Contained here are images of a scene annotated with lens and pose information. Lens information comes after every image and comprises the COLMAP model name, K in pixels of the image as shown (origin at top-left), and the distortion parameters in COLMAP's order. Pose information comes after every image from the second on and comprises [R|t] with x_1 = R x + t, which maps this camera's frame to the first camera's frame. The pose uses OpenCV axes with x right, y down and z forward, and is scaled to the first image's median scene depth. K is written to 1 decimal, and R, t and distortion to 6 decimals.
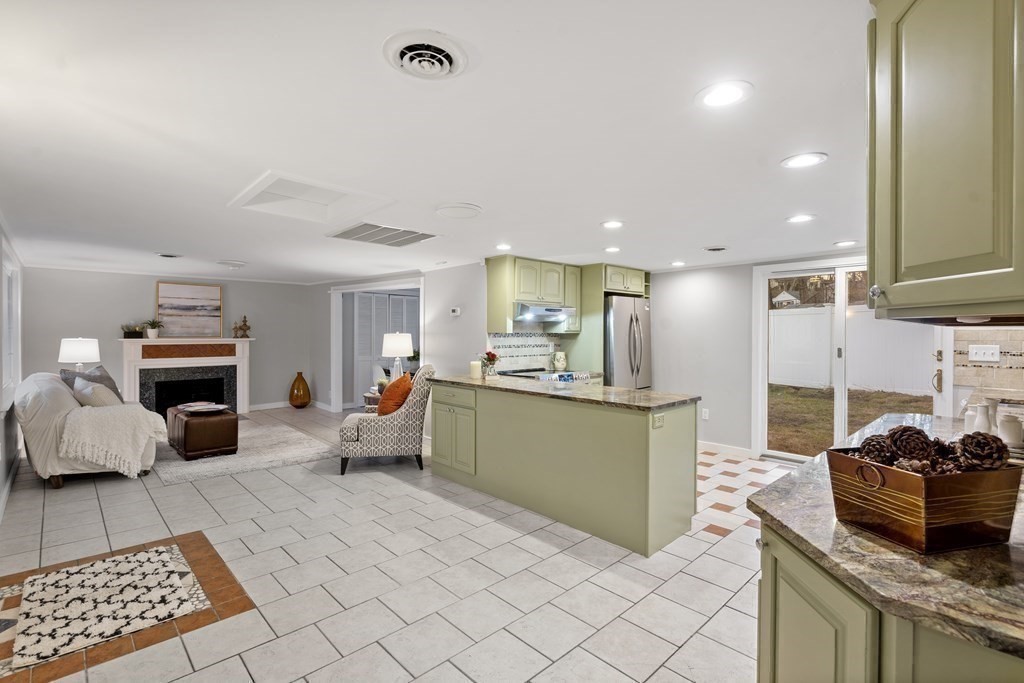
lens RADIAL K [[476.9, 0, 515.6], [0, 476.9, 333.6], [0, 0, 1]] dist [0.000199, 0.009157]
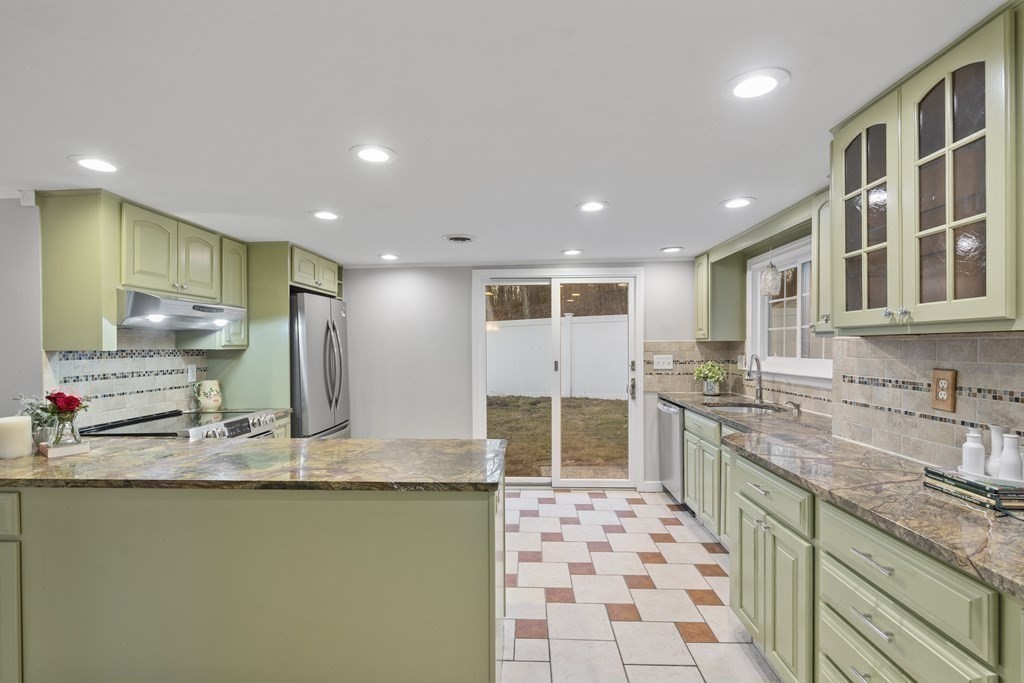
lens RADIAL K [[468.9, 0, 512.4], [0, 468.9, 349.1], [0, 0, 1]] dist [-0.004791, 0.000044]
pose [[0.722718, -0.012258, 0.691034, -0.041197], [0.010561, 0.999922, 0.006693, -0.001359], [-0.691062, 0.002461, 0.722791, 0.325830]]
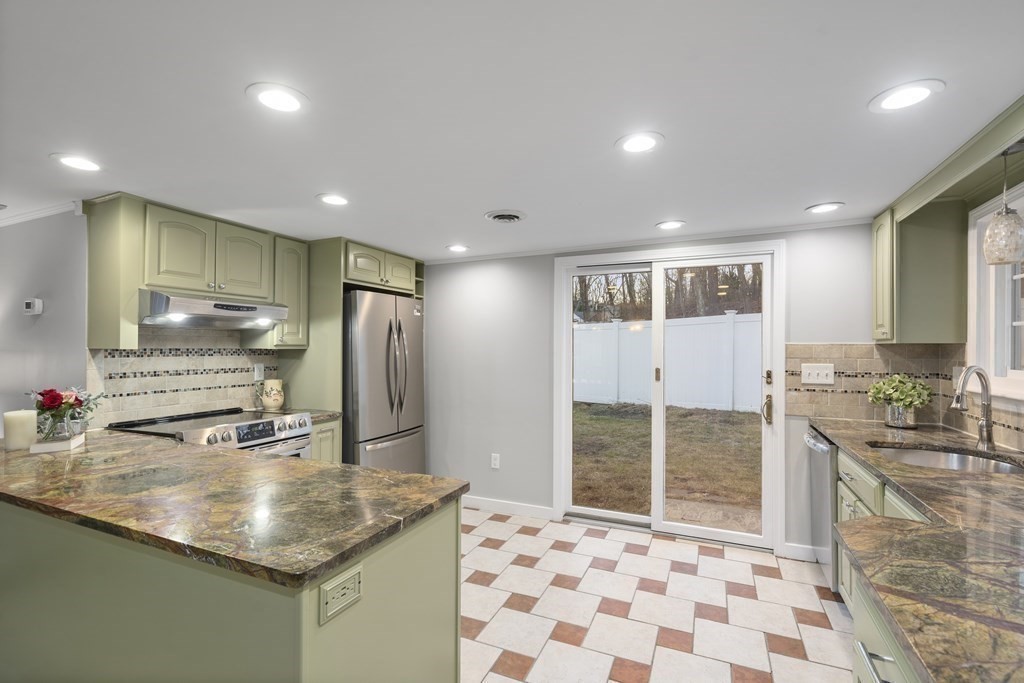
lens RADIAL K [[467.9, 0, 508.8], [0, 467.9, 344.8], [0, 0, 1]] dist [-0.002030, -0.000176]
pose [[0.927752, 0.002080, 0.373193, 0.160284], [0.001394, 0.999958, -0.009039, -0.000432], [-0.373196, 0.008907, 0.927710, 0.351577]]
